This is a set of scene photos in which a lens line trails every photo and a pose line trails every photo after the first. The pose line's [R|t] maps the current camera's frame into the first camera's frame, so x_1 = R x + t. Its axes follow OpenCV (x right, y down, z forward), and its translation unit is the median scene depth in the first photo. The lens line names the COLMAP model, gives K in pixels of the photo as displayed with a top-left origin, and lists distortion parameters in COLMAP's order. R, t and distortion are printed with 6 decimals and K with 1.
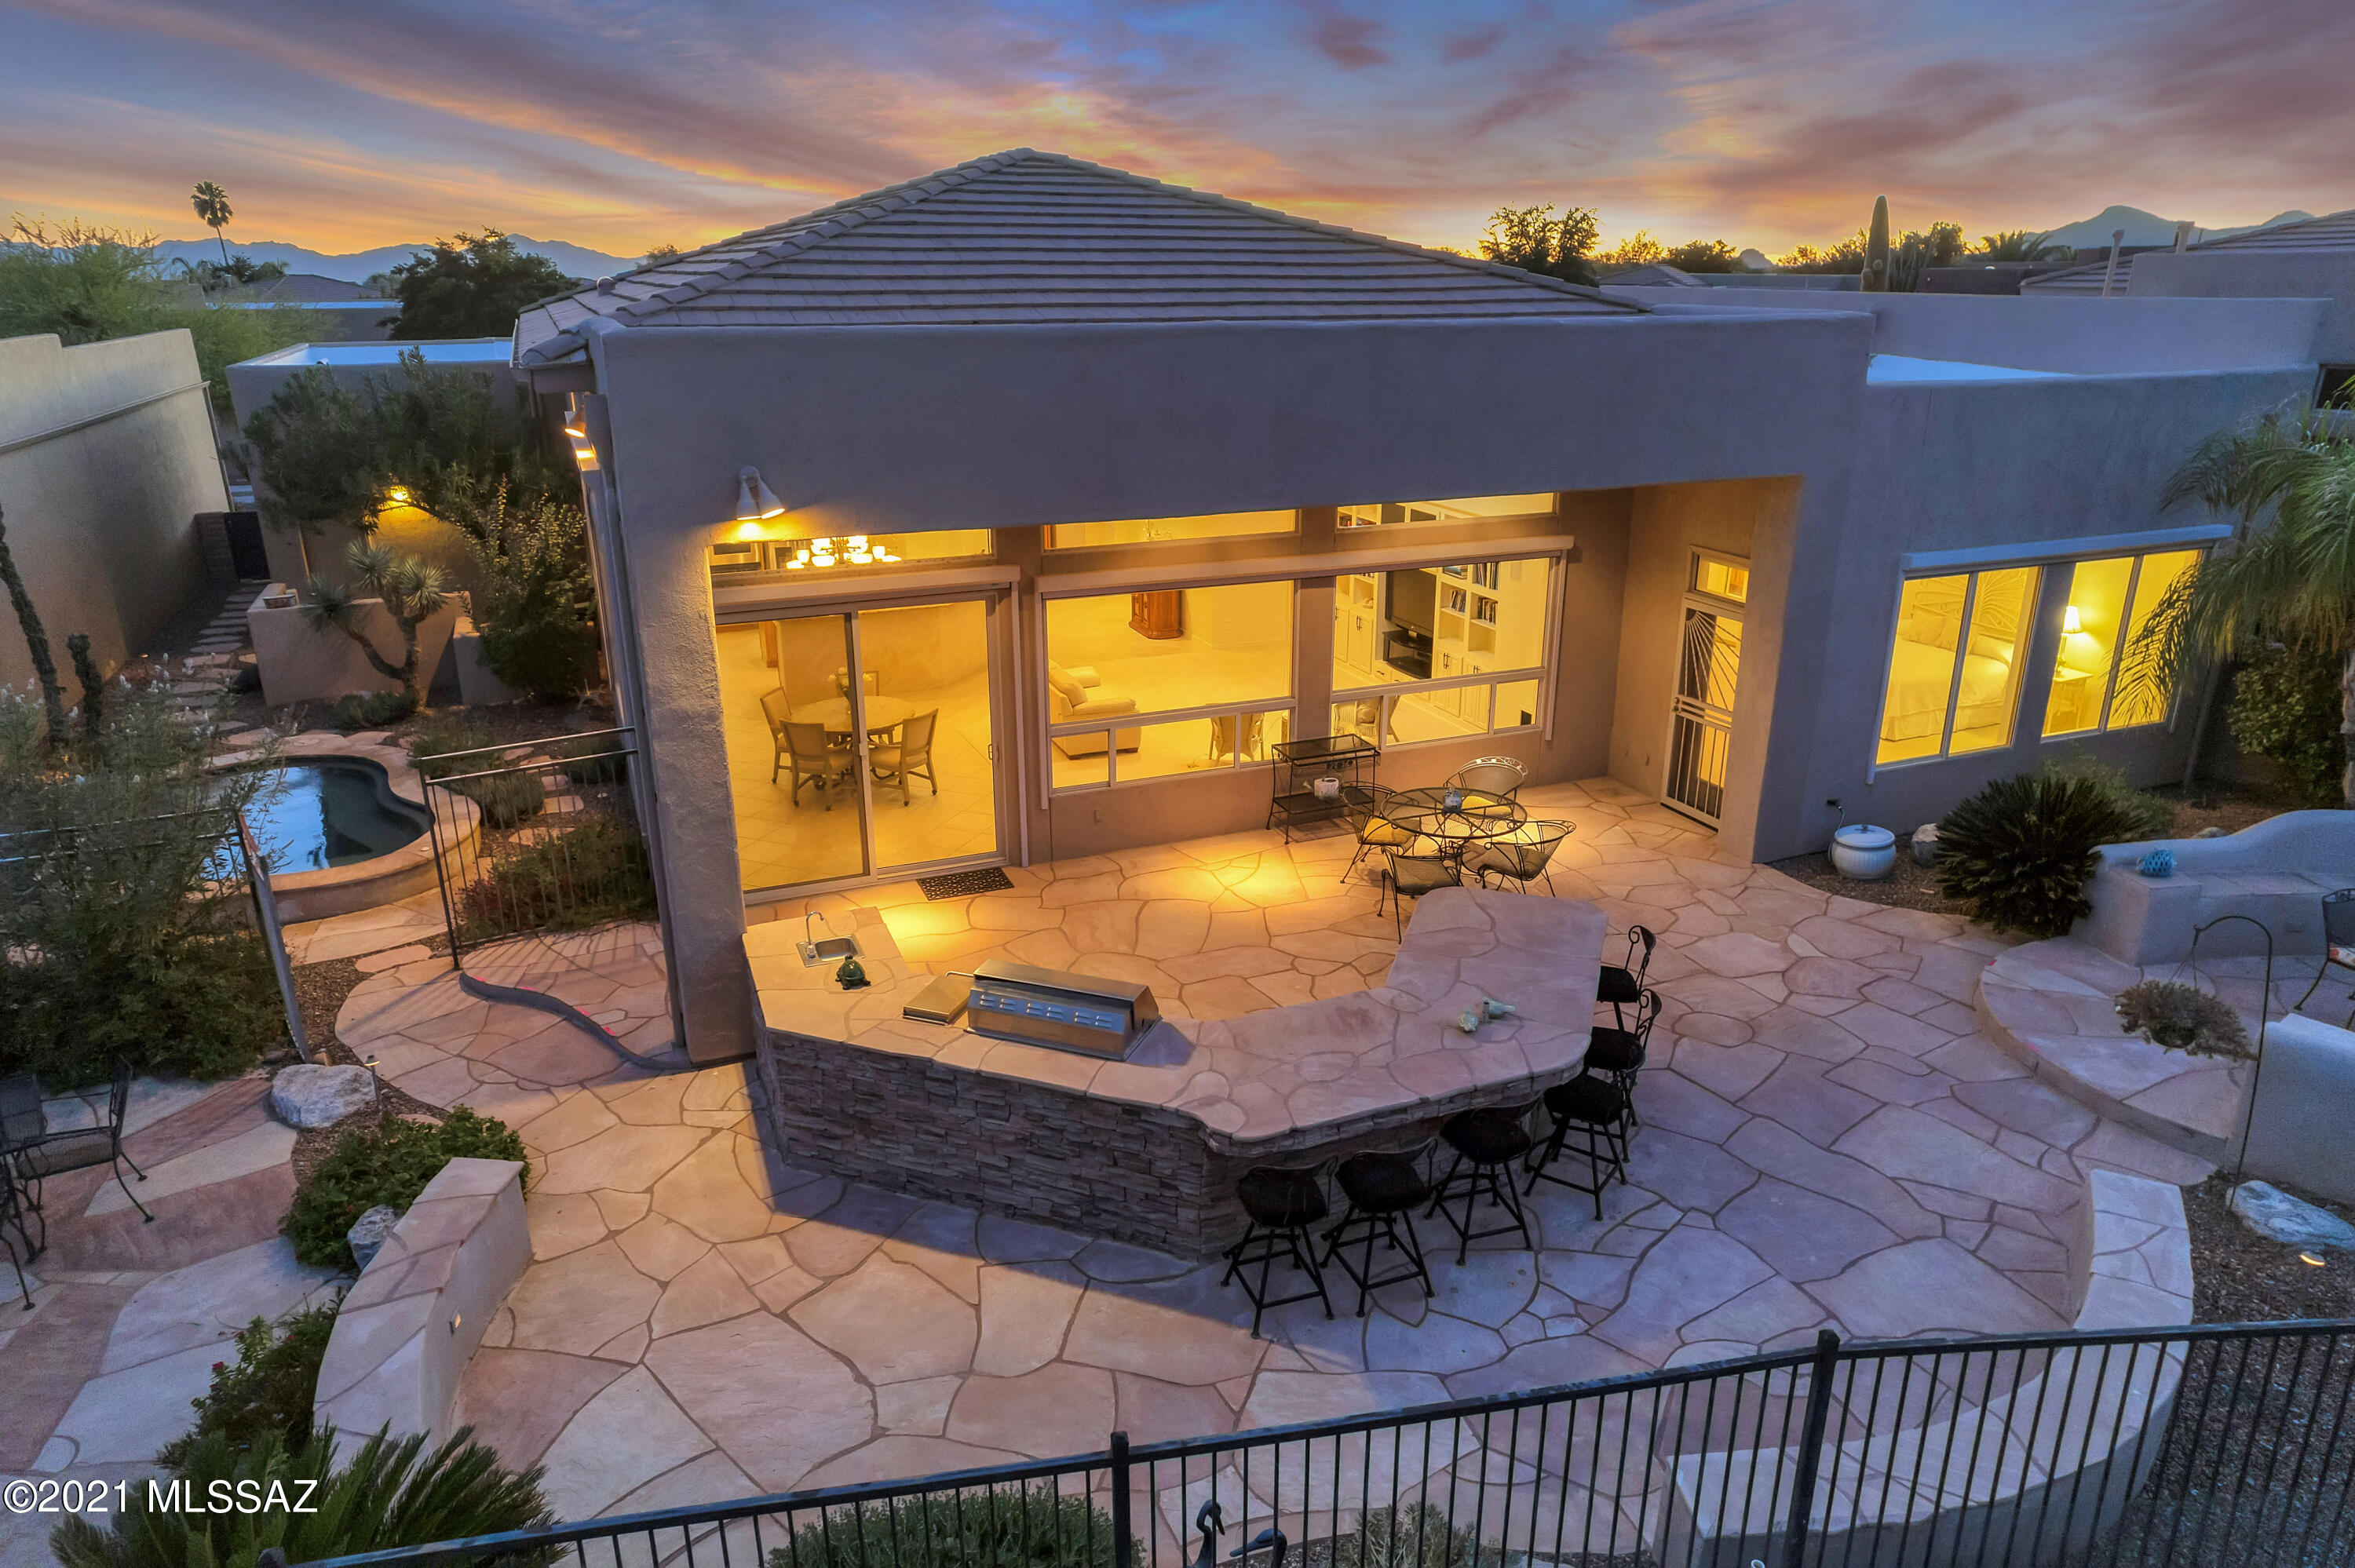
lens RADIAL K [[1507.8, 0, 1184.5], [0, 1507.8, 789.7], [0, 0, 1]] dist [-0.058510, 0.072068]
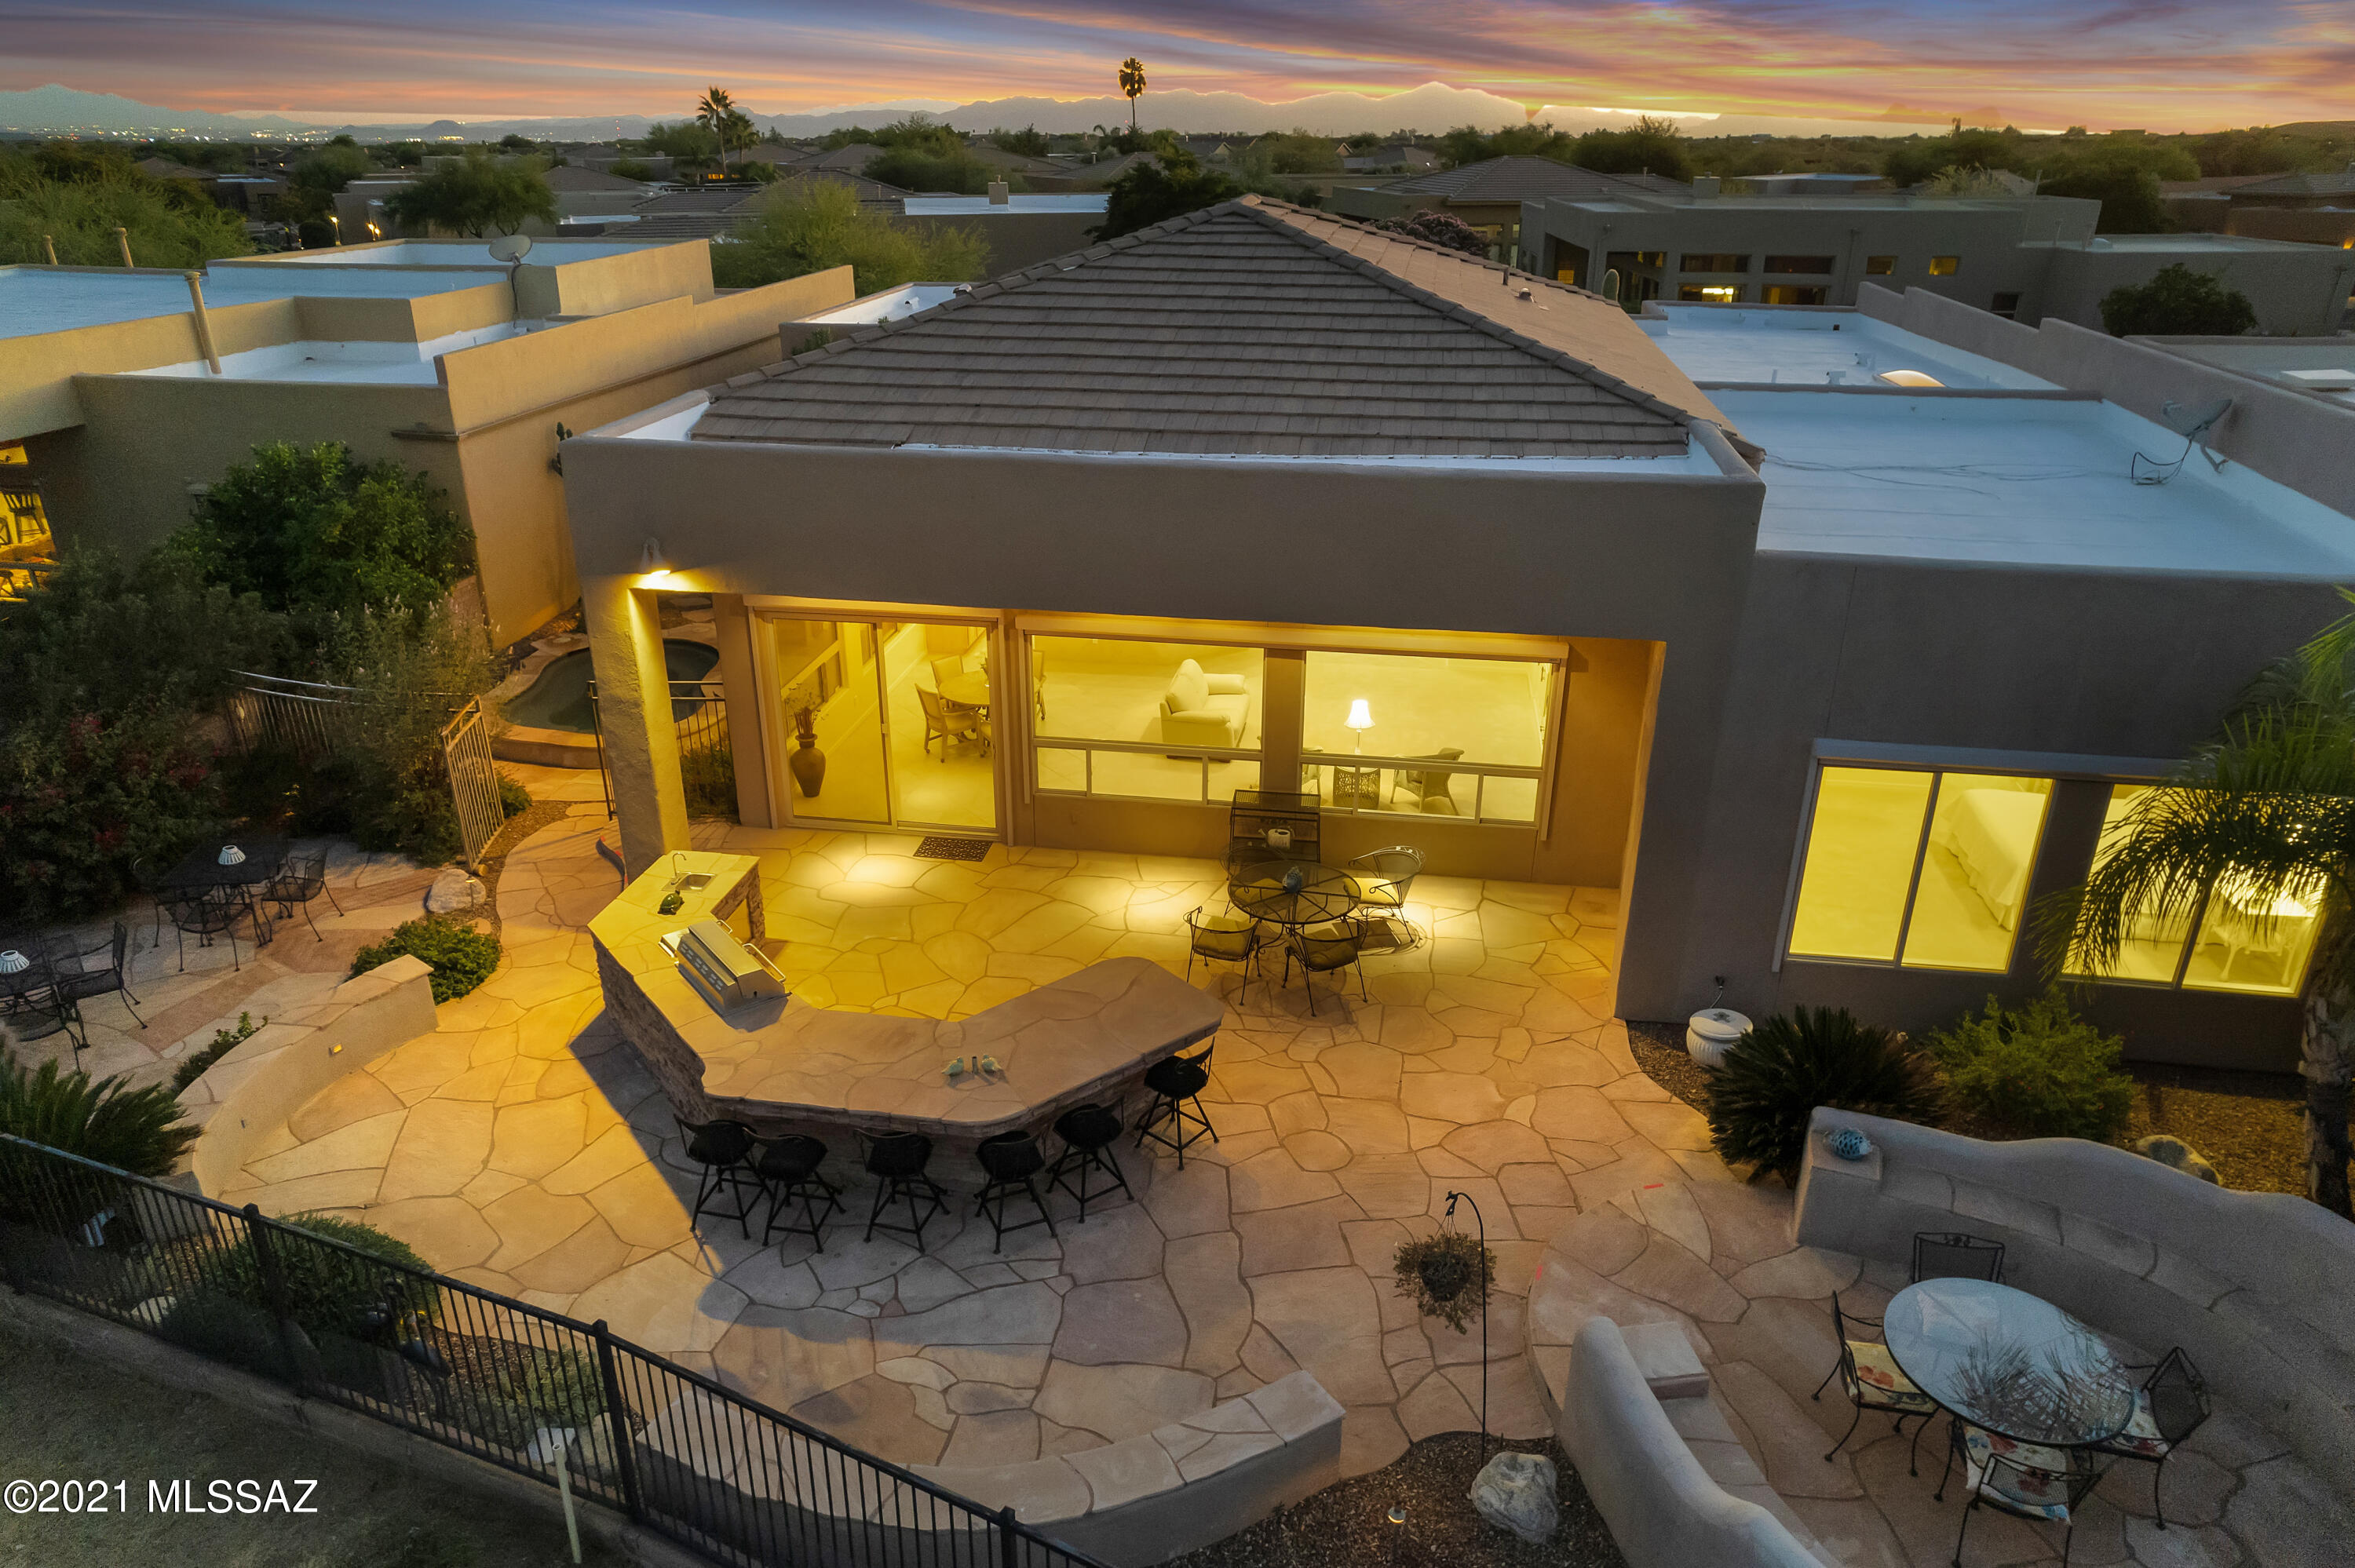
lens RADIAL K [[1536.8, 0, 1151.6], [0, 1536.8, 789.8], [0, 0, 1]] dist [-0.046372, 0.077501]
pose [[0.843396, 0.215332, -0.492255, 0.695123], [-0.175385, 0.976327, 0.126592, -0.199863], [0.507862, -0.020432, 0.861196, -0.004587]]
